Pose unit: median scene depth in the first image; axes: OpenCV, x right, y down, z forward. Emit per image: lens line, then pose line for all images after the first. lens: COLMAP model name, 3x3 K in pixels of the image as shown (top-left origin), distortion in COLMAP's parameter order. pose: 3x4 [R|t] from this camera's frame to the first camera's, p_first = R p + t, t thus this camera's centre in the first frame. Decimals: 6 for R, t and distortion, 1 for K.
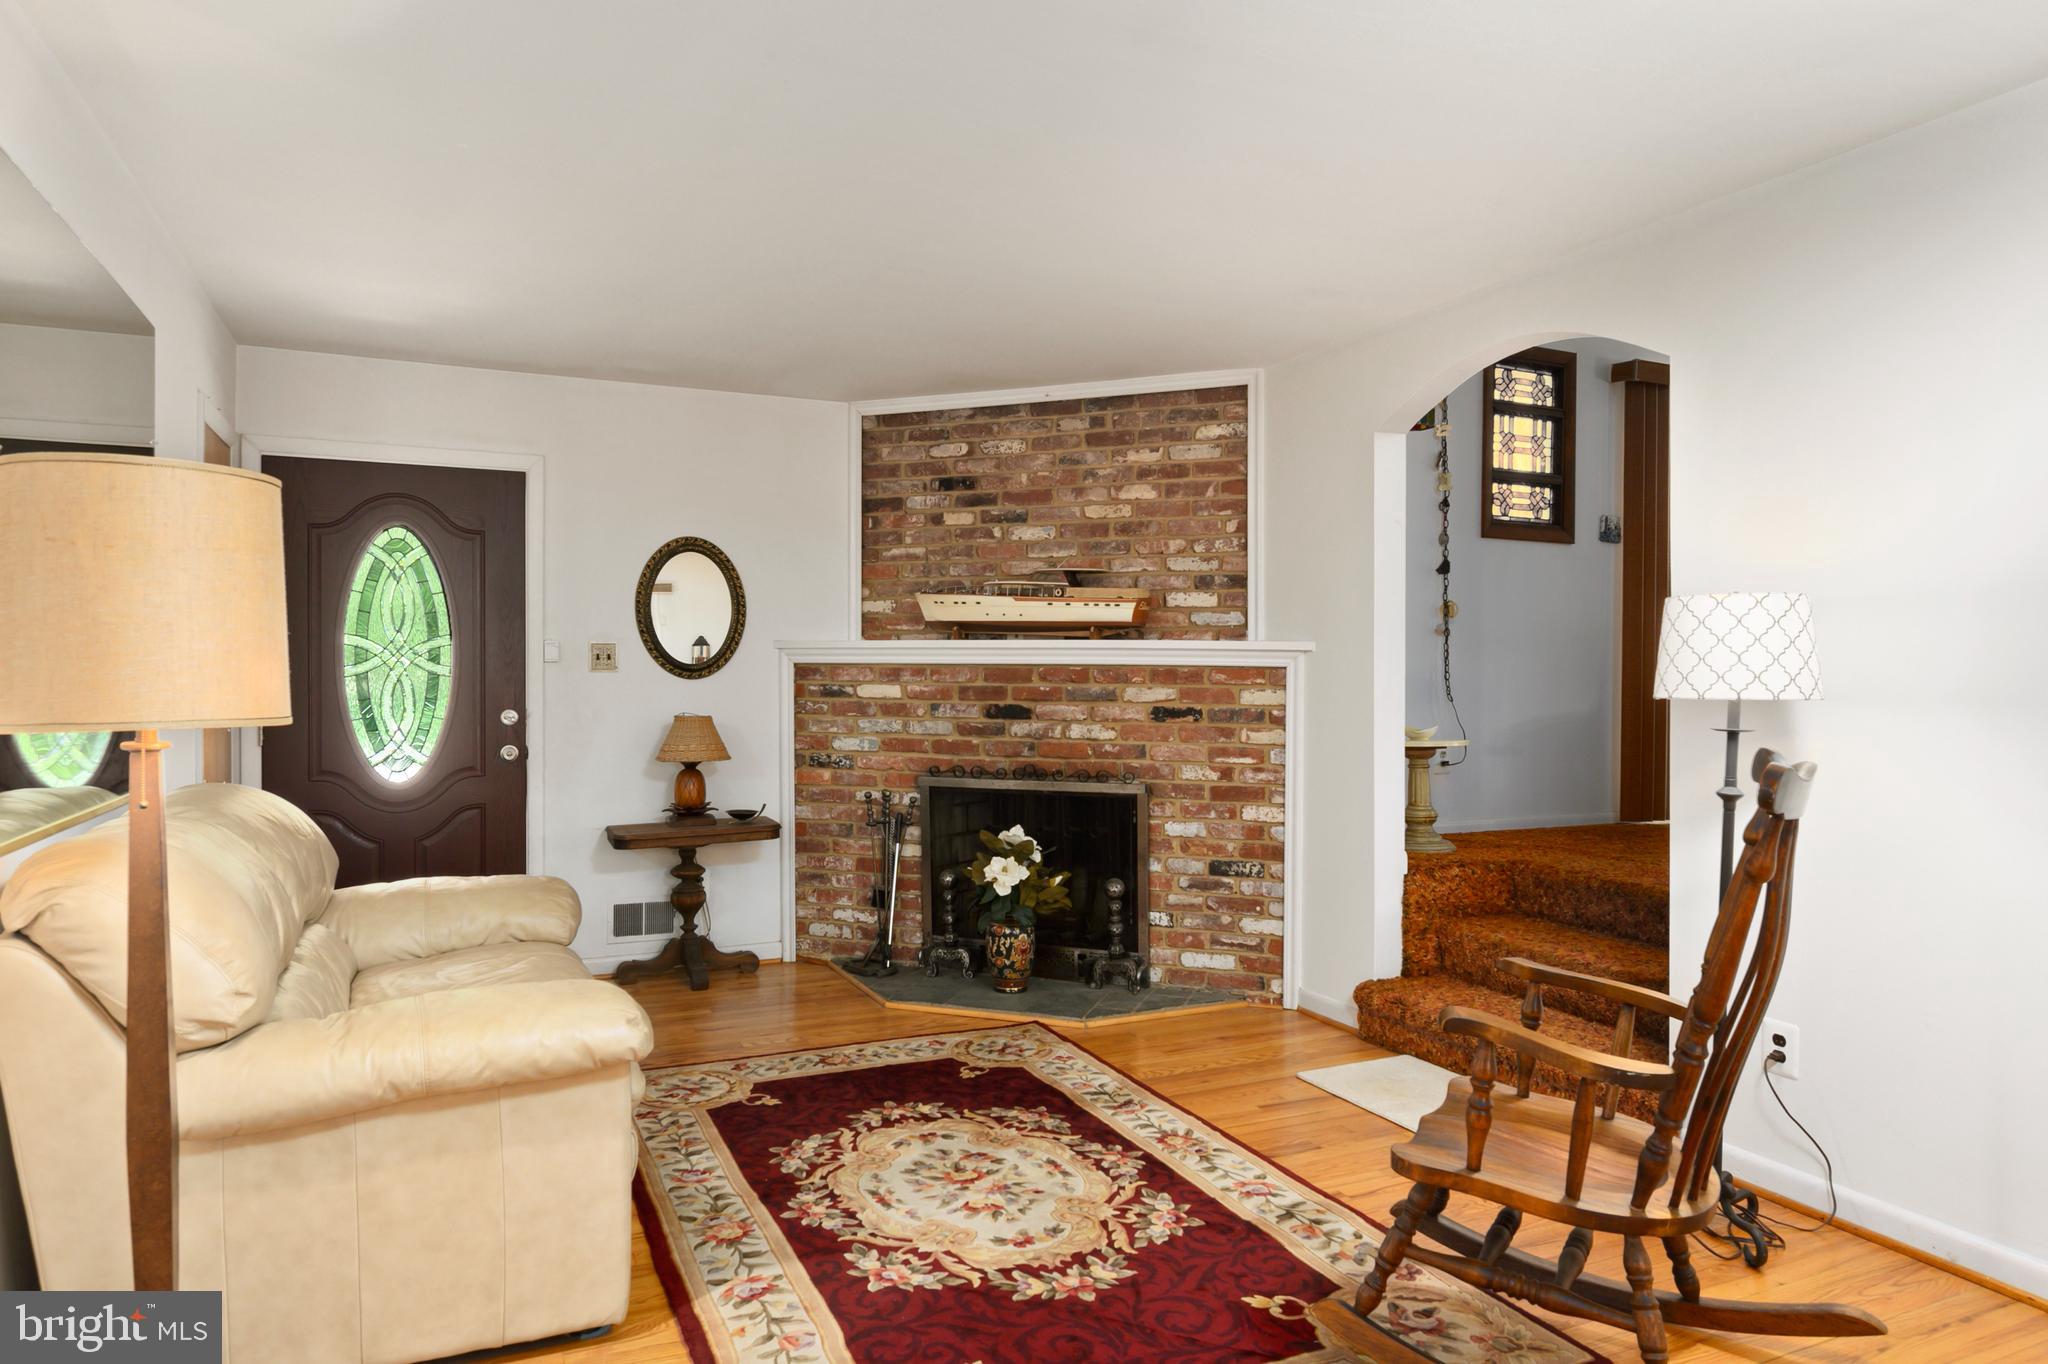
lens RADIAL K [[1267.1, 0, 1019.6], [0, 1267.1, 687.0], [0, 0, 1]] dist [0.021714, 0.001557]
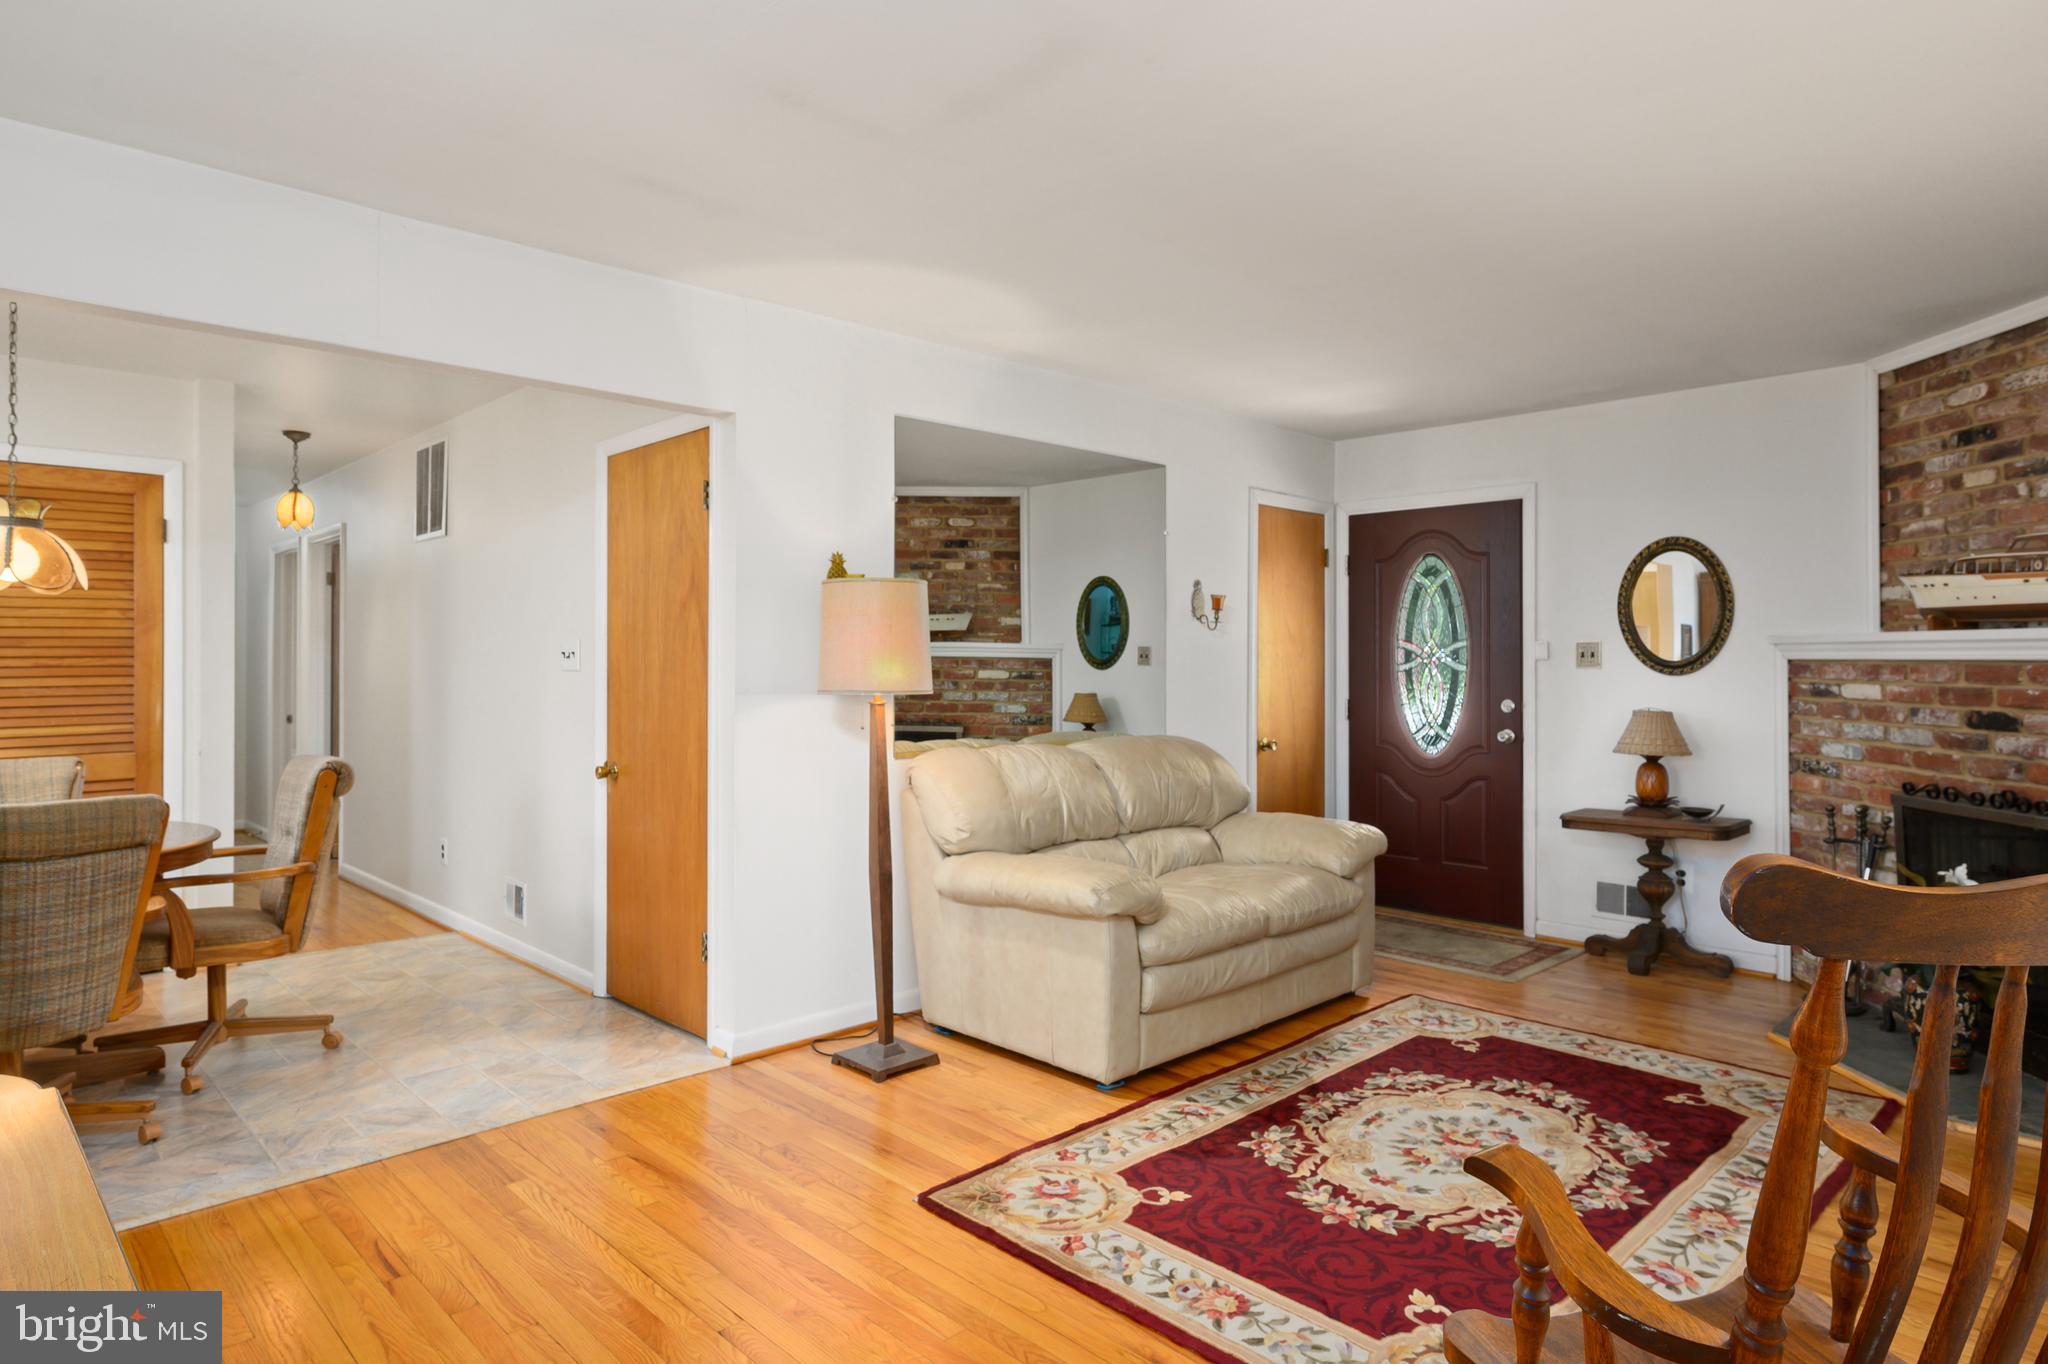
lens RADIAL K [[1177.3, 0, 1022.8], [0, 1177.3, 670.1], [0, 0, 1]] dist [-0.002466, 0.001691]
pose [[0.337856, 0.004540, -0.941187, 0.480022], [-0.016183, 0.999869, -0.000986, -0.001335], [0.941059, 0.015564, 0.337885, 0.197750]]
